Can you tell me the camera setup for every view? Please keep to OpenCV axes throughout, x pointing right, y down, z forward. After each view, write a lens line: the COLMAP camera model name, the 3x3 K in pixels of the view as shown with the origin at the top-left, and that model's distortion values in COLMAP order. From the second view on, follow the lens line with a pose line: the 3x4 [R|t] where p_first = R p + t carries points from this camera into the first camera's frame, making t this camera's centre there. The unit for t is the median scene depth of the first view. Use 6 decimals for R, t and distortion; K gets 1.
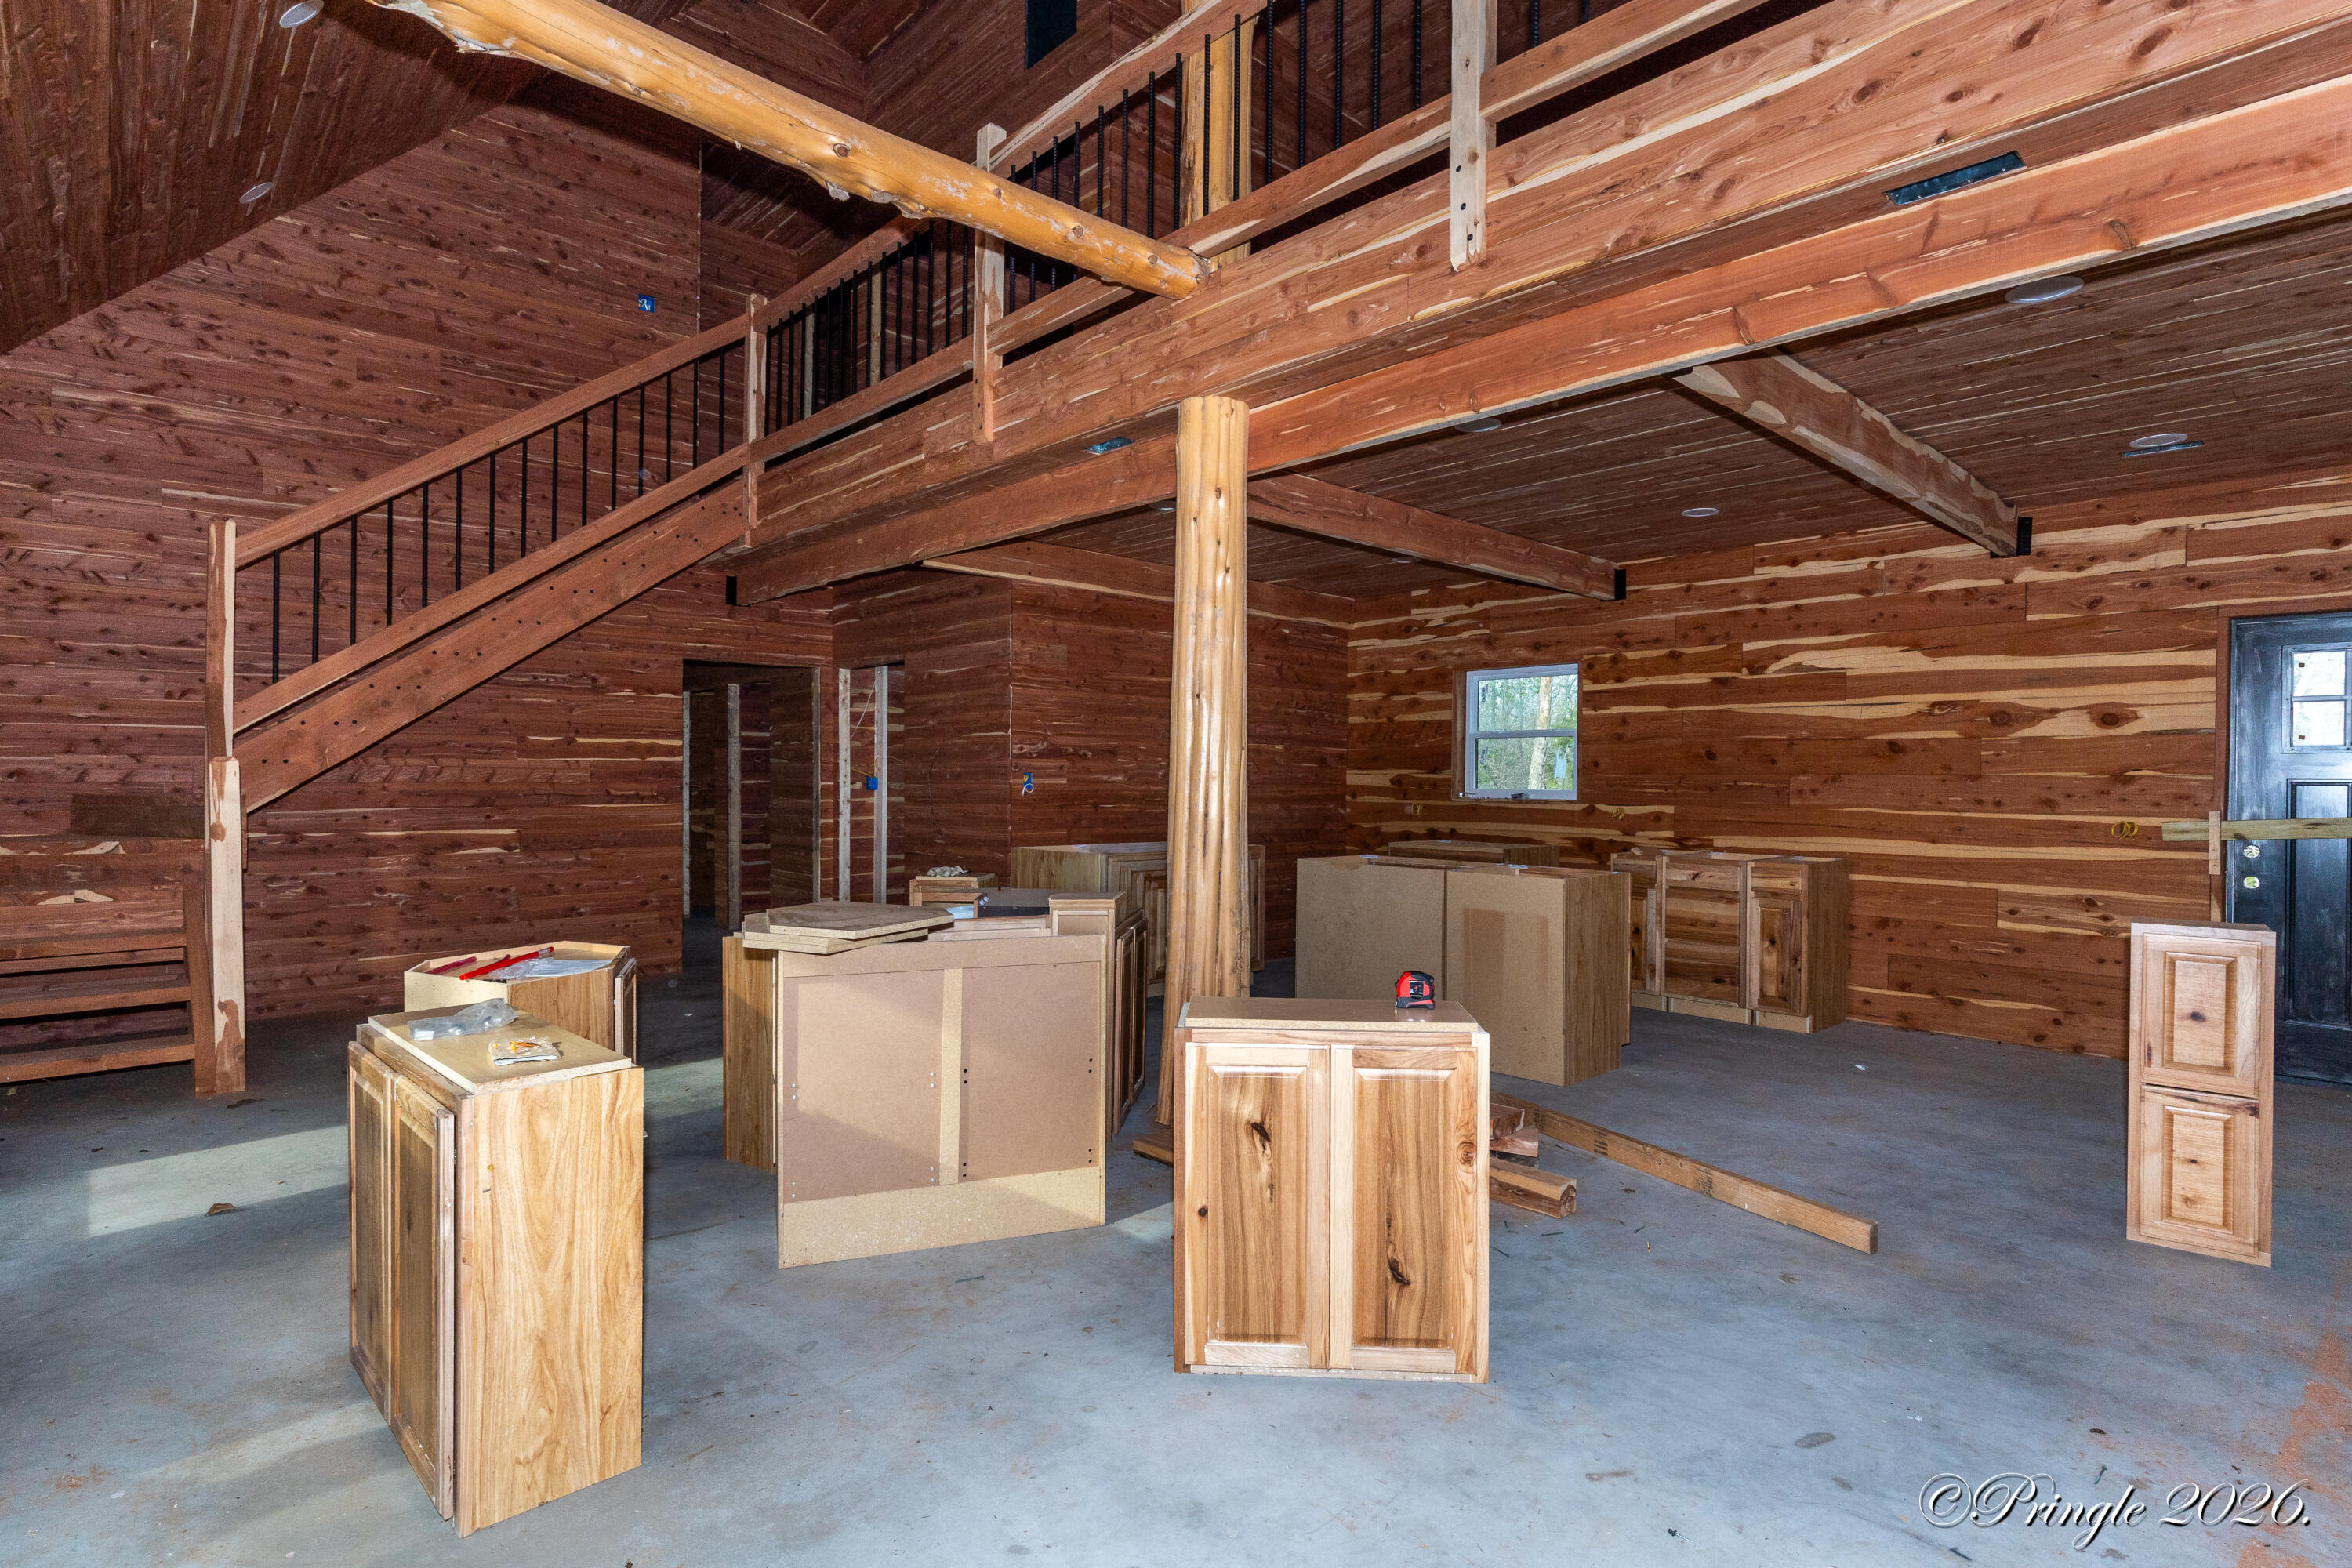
lens RADIAL K [[1161.0, 0, 1152.7], [0, 1161.0, 791.9], [0, 0, 1]] dist [-0.000578, -0.001382]
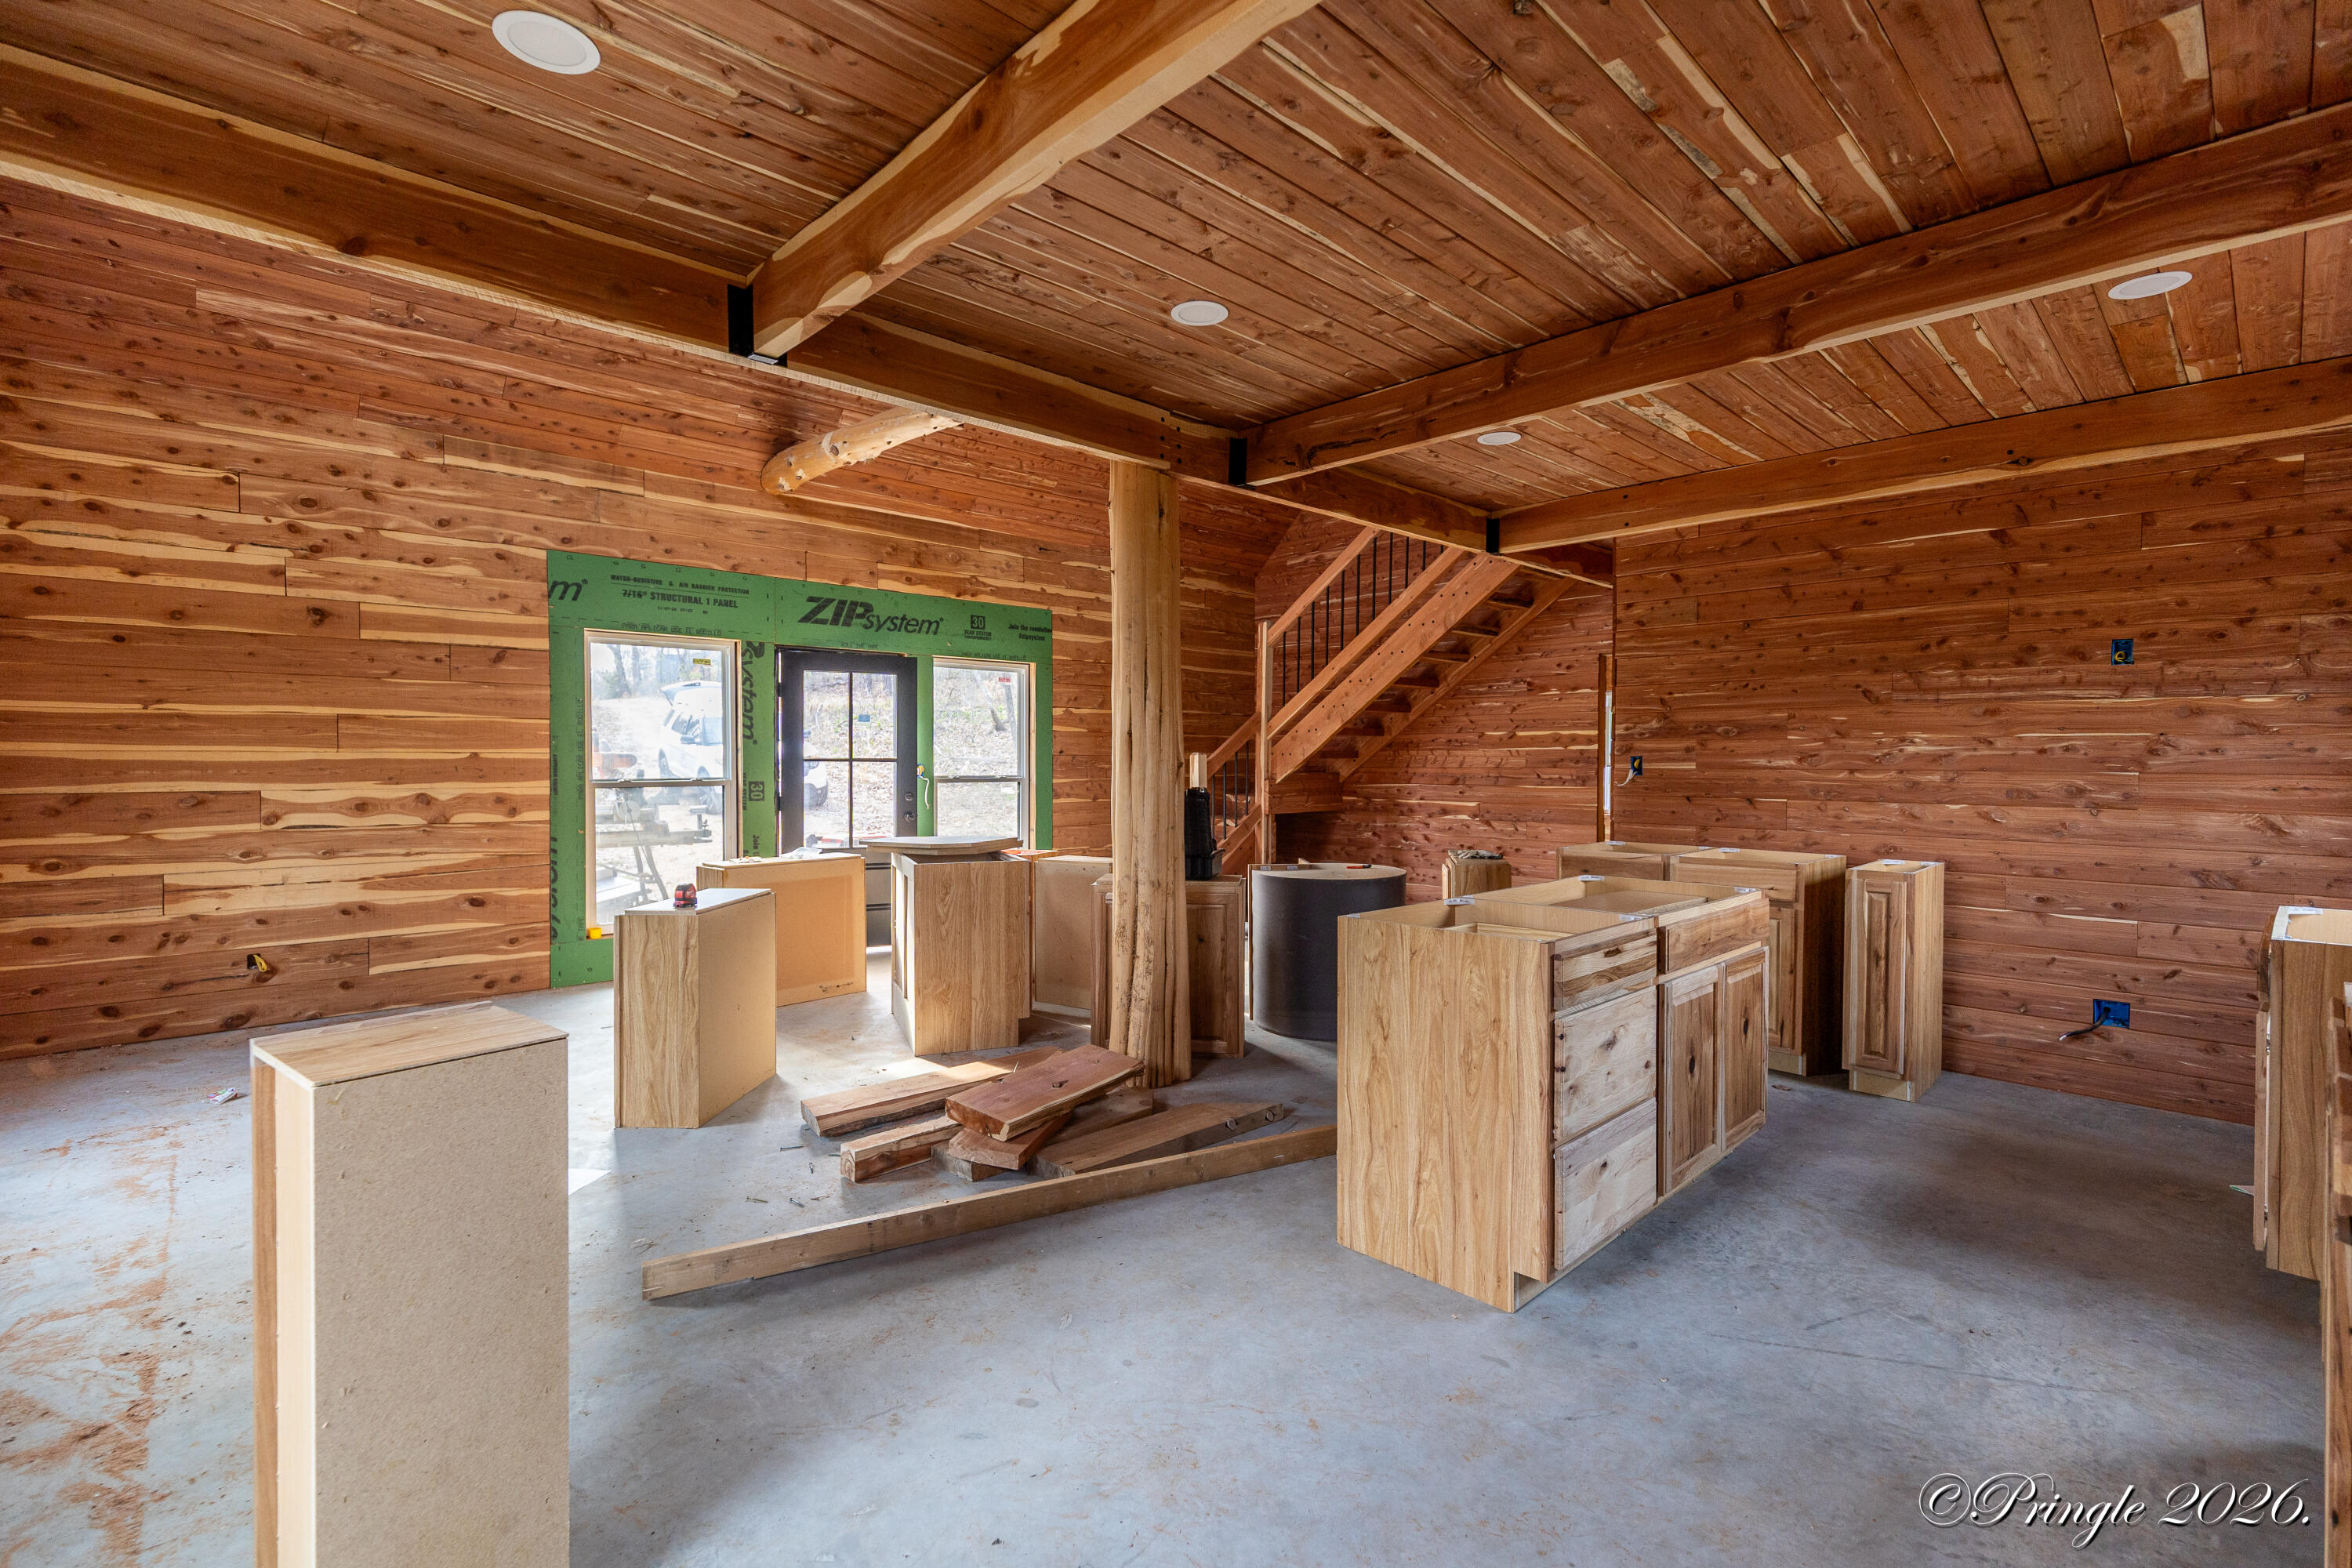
lens RADIAL K [[1056.7, 0, 1169.5], [0, 1056.7, 771.7], [0, 0, 1]] dist [0.001409, -0.000209]
pose [[0.033866, 0.004763, -0.999415, 0.673268], [-0.014427, 0.999887, 0.004276, -0.003646], [0.999322, 0.014274, 0.033931, 0.640949]]
